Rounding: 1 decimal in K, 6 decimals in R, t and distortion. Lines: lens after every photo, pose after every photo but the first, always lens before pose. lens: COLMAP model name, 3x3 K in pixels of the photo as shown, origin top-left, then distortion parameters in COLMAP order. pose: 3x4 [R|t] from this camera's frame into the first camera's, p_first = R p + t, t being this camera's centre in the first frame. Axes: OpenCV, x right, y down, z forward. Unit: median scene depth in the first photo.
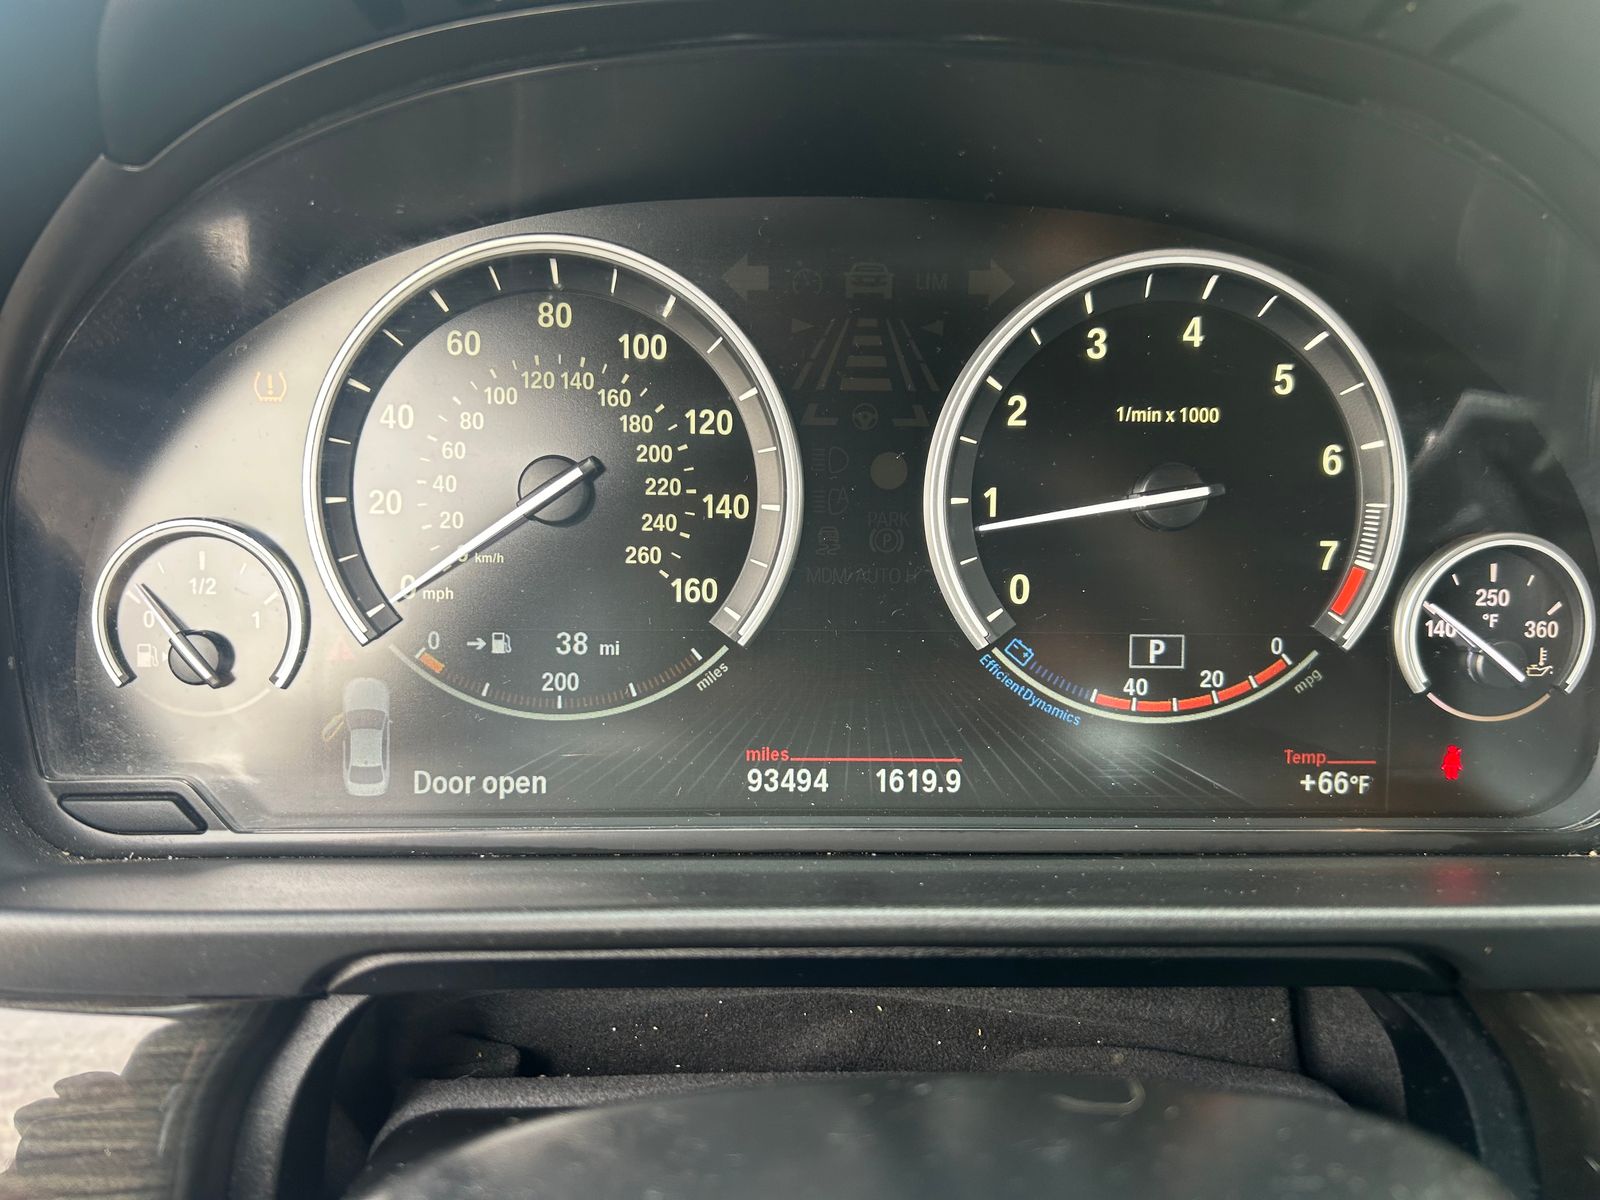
lens RADIAL K [[1217.0, 0, 785.8], [0, 1217.0, 611.4], [0, 0, 1]] dist [0.041667, -0.050073]
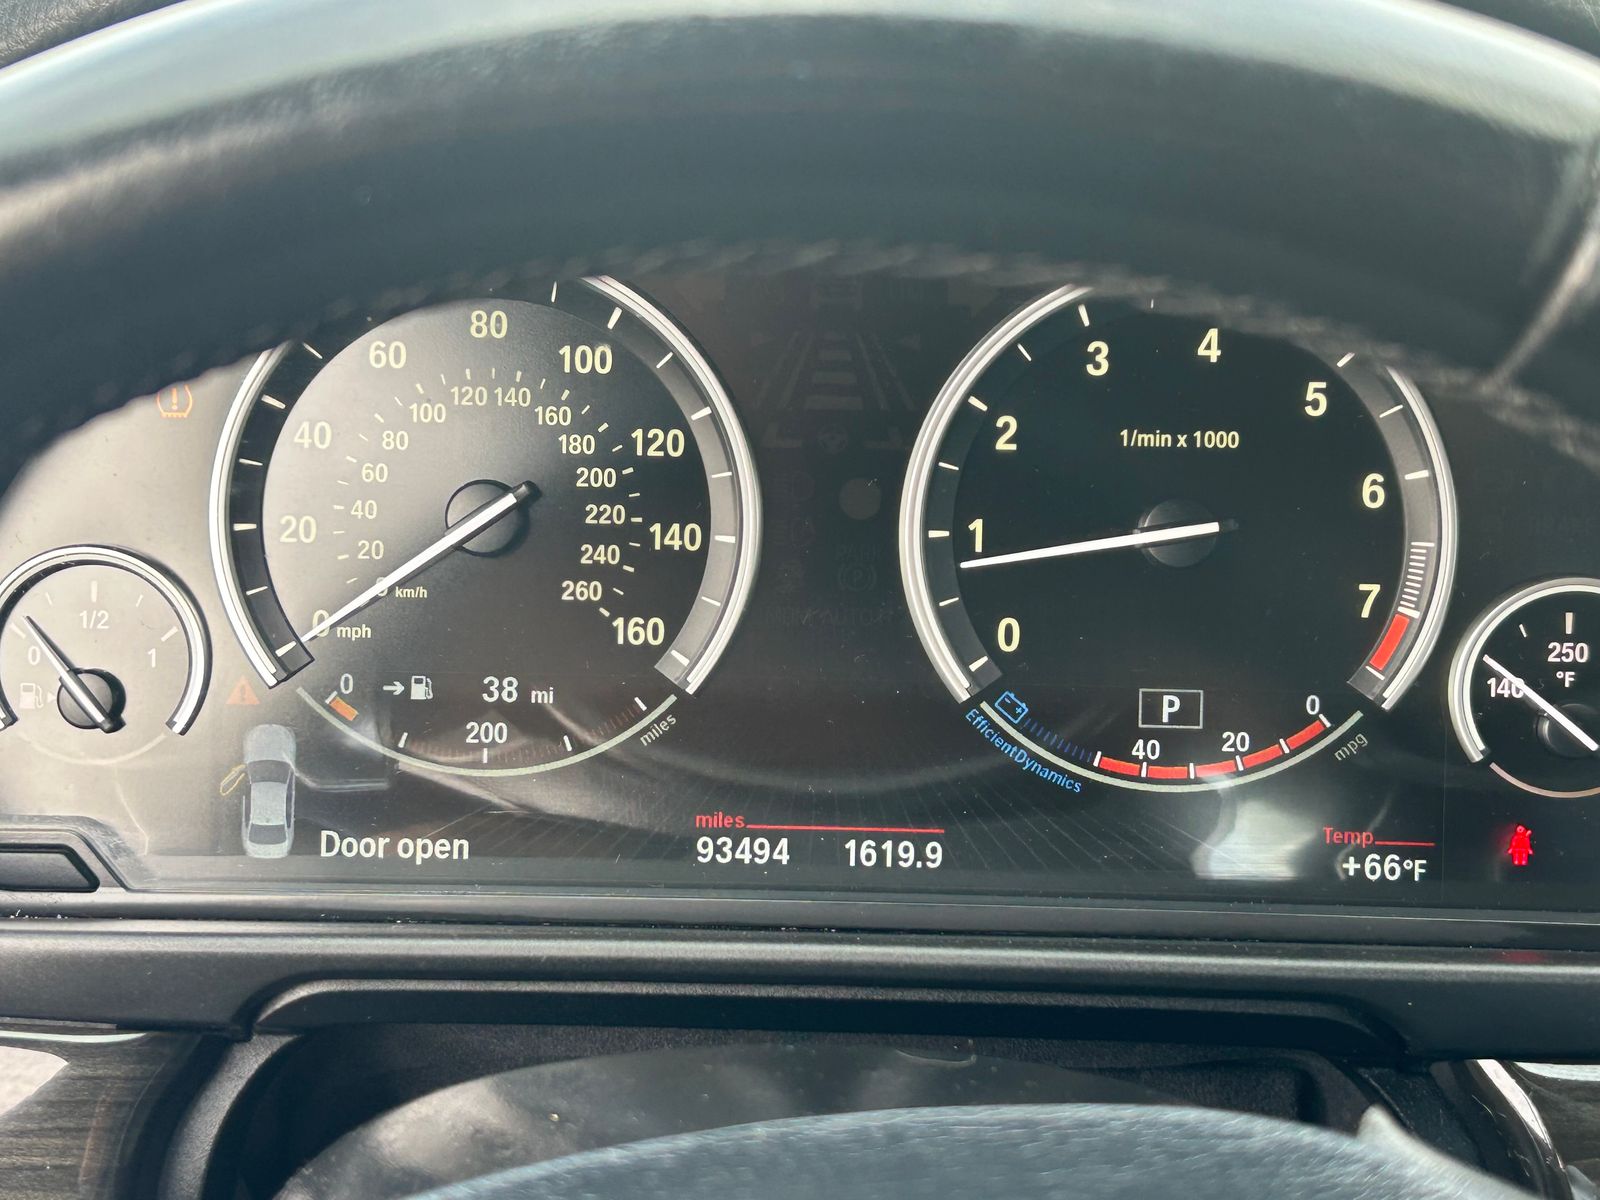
lens RADIAL K [[2546.5, 0, 803.4], [0, 2546.5, 594.6], [0, 0, 1]] dist [0.101911, 0.000000]
pose [[0.998886, 0.012489, -0.045515, 0.128925], [-0.013996, 0.999359, -0.032946, 0.015488], [0.045074, 0.033547, 0.998420, -0.849256]]
